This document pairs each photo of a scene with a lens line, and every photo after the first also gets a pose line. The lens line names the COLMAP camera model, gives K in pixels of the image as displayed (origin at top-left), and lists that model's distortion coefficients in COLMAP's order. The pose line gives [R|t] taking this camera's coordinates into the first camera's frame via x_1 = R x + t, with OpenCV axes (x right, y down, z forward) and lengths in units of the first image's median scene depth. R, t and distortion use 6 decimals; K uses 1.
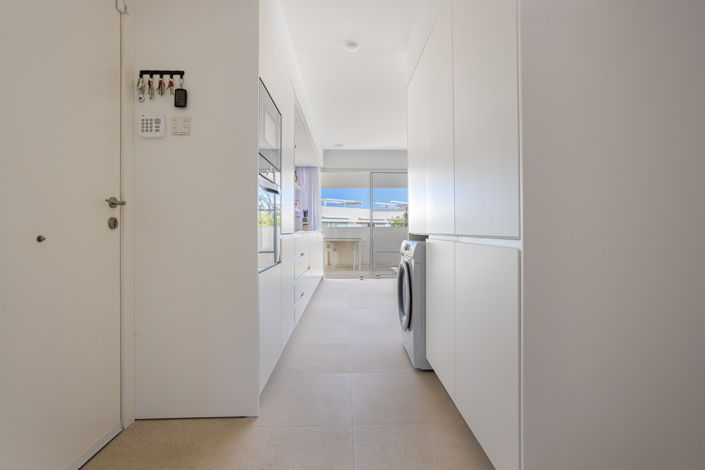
lens RADIAL K [[347.9, 0, 354.4], [0, 347.9, 227.1], [0, 0, 1]] dist [-0.047939, 0.036220]
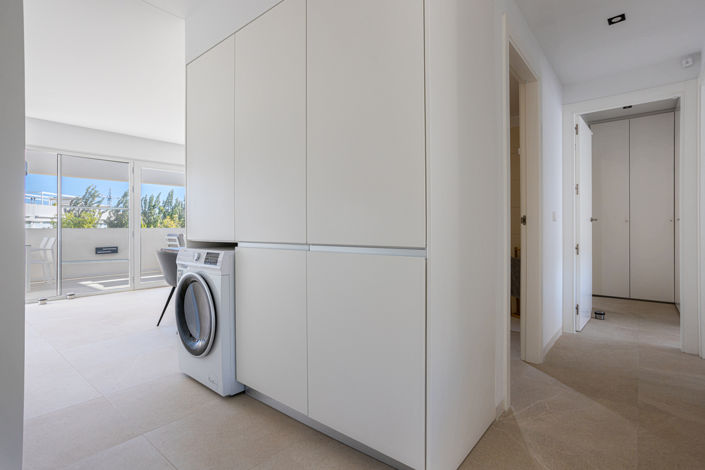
lens RADIAL K [[347.9, 0, 354.4], [0, 347.9, 227.1], [0, 0, 1]] dist [-0.047939, 0.036220]
pose [[0.656870, 0.003506, 0.753996, -0.090537], [-0.003309, 0.999993, -0.001768, -0.005889], [-0.753997, -0.001333, 0.656877, 0.063288]]
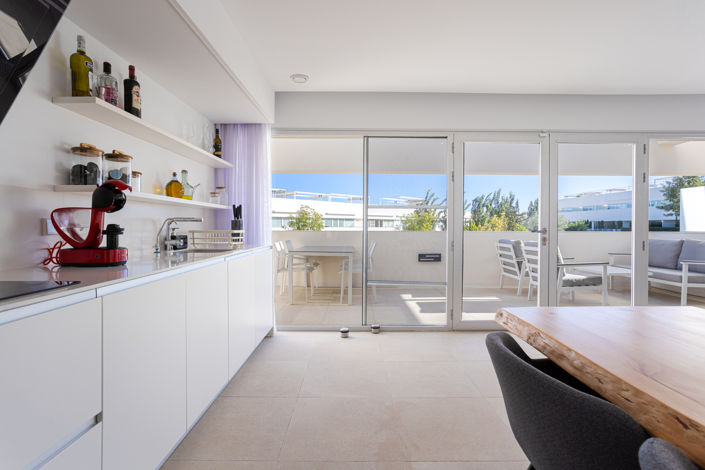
lens RADIAL K [[347.9, 0, 354.4], [0, 347.9, 227.1], [0, 0, 1]] dist [-0.047939, 0.036220]
pose [[0.999619, 0.009071, -0.026054, 0.048567], [-0.008756, 0.999887, 0.012200, -0.024219], [0.026161, -0.011968, 0.999586, 0.479048]]
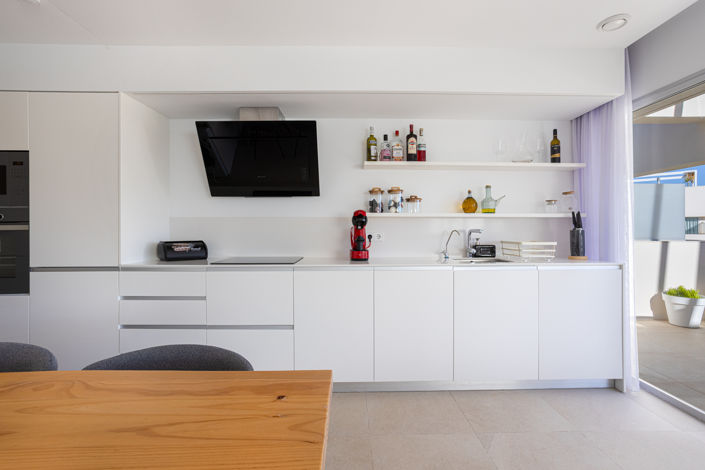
lens RADIAL K [[347.9, 0, 354.4], [0, 347.9, 227.1], [0, 0, 1]] dist [-0.047939, 0.036220]
pose [[-0.015078, 0.007296, -0.999860, 0.290199], [0.007548, 0.999946, 0.007183, -0.035665], [0.999858, -0.007439, -0.015132, 0.720129]]
